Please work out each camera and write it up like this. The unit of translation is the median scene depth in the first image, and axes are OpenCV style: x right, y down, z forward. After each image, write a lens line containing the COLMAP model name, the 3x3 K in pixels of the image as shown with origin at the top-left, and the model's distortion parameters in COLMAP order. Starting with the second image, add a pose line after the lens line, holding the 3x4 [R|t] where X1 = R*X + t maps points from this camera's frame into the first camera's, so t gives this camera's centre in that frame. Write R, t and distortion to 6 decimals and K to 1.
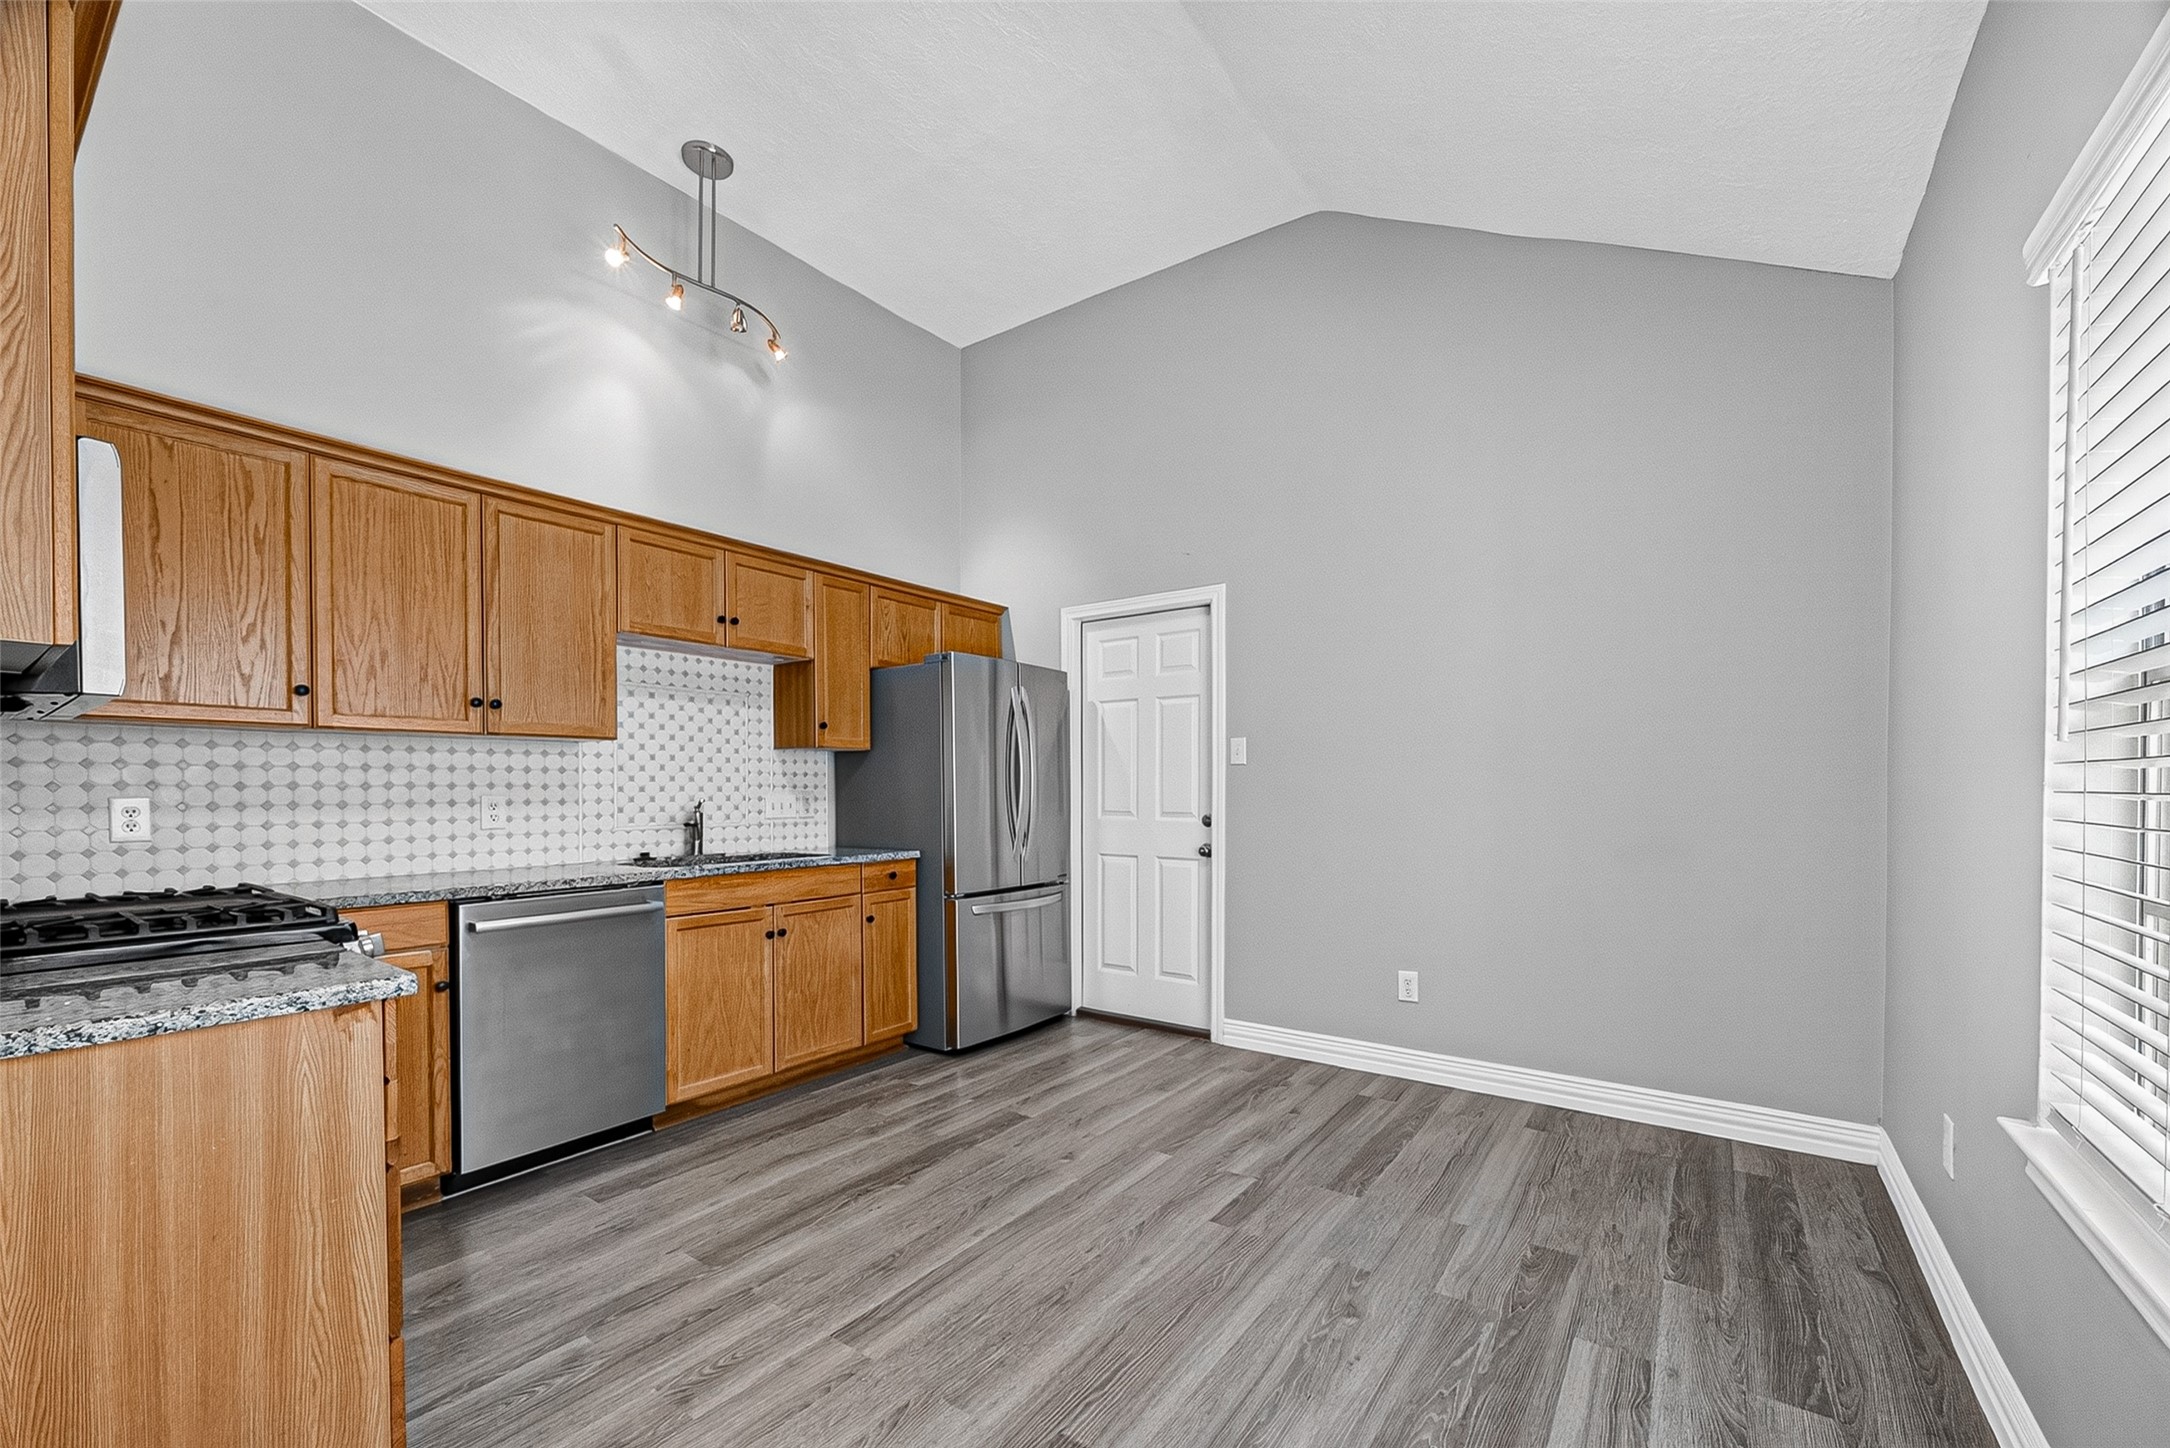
lens RADIAL K [[862.9, 0, 1094.9], [0, 862.9, 798.8], [0, 0, 1]] dist [-0.000907, -0.000290]
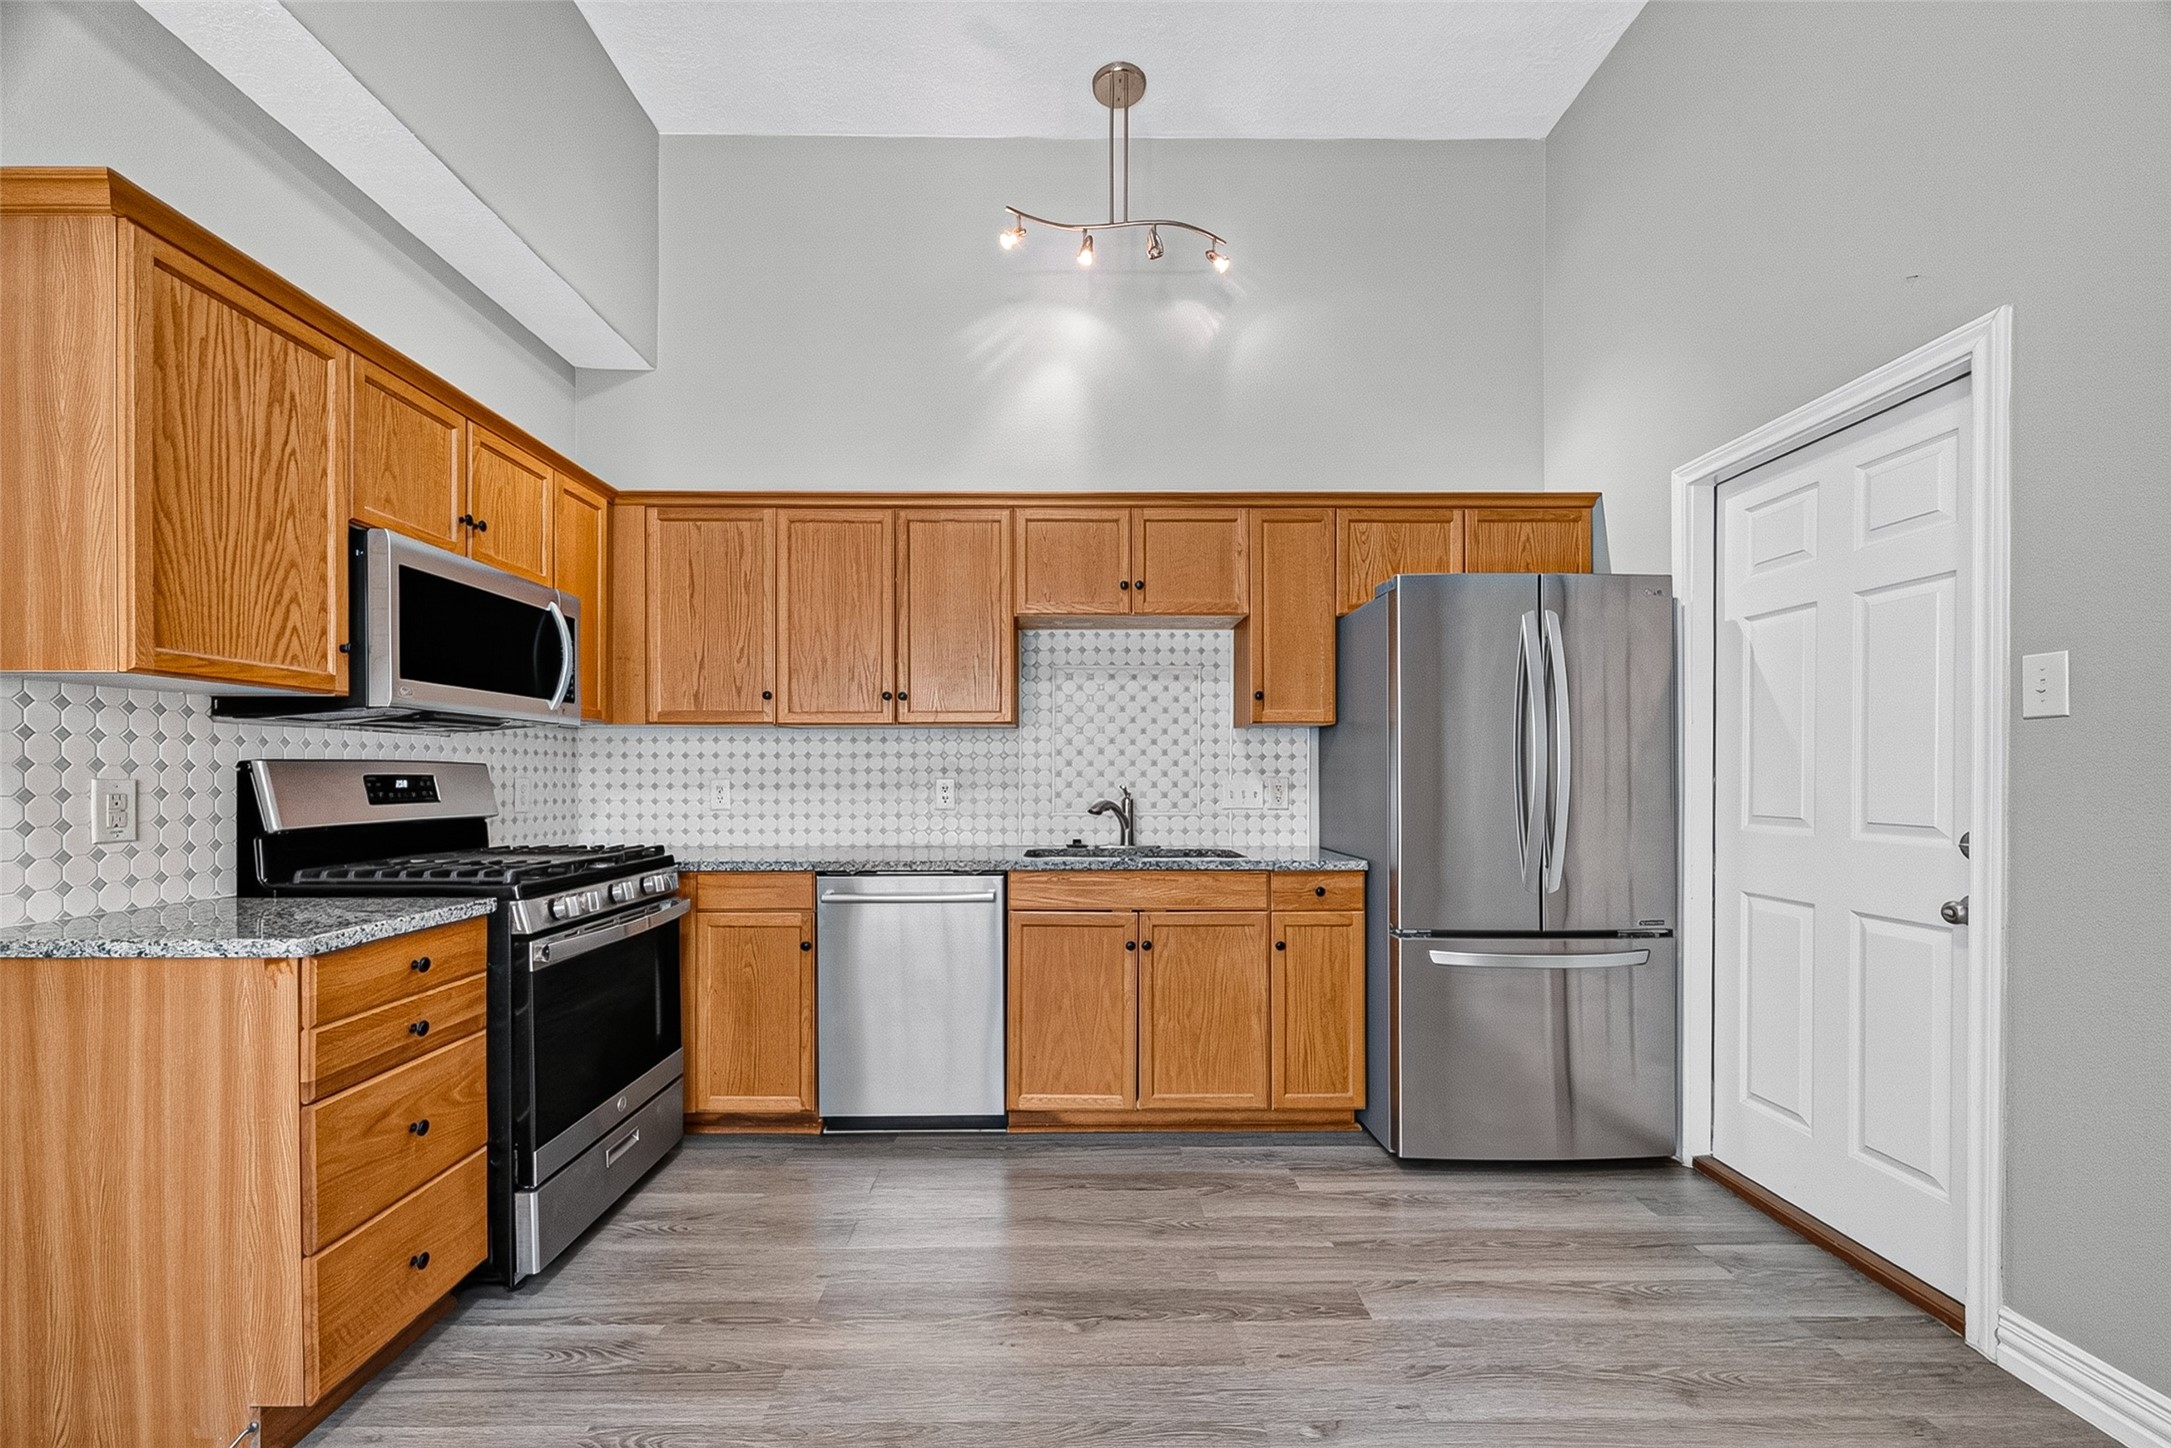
lens RADIAL K [[863.3, 0, 1081.9], [0, 863.3, 776.7], [0, 0, 1]] dist [-0.000907, -0.000290]
pose [[0.590761, 0.005523, -0.806827, 0.268874], [-0.011845, 0.999928, -0.001829, -0.006538], [0.806759, 0.010637, 0.590784, 0.437096]]
